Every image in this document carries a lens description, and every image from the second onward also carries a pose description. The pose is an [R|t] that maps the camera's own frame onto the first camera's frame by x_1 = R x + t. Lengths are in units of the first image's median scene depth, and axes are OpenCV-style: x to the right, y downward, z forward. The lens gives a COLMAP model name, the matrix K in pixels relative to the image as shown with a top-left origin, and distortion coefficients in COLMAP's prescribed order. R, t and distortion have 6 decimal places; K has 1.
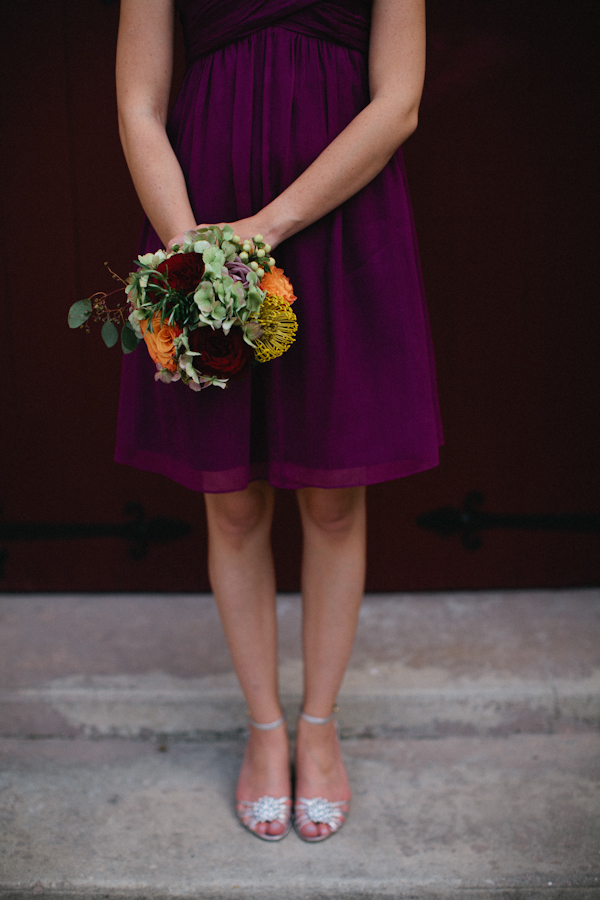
lens RADIAL K [[1318.2, 0, 301.6], [0, 1318.2, 450.1], [0, 0, 1]] dist [-0.179404, 0.000000]
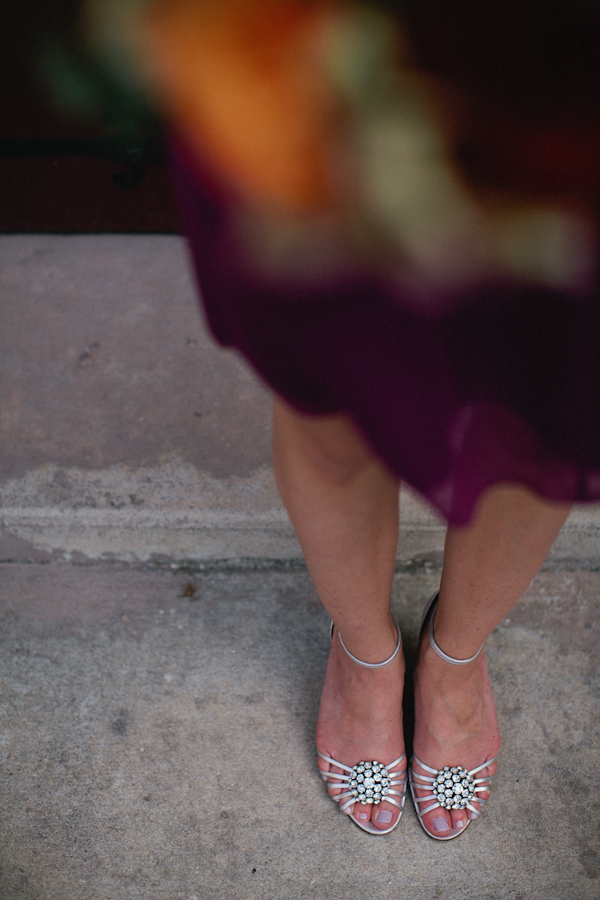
lens RADIAL K [[1318.2, 0, 296.6], [0, 1318.2, 450.2], [0, 0, 1]] dist [-0.179404, 0.000000]
pose [[0.999973, 0.005694, 0.004593, -0.063274], [-0.007303, 0.813217, 0.581914, -0.209967], [-0.000421, -0.581932, 0.813237, 0.566921]]
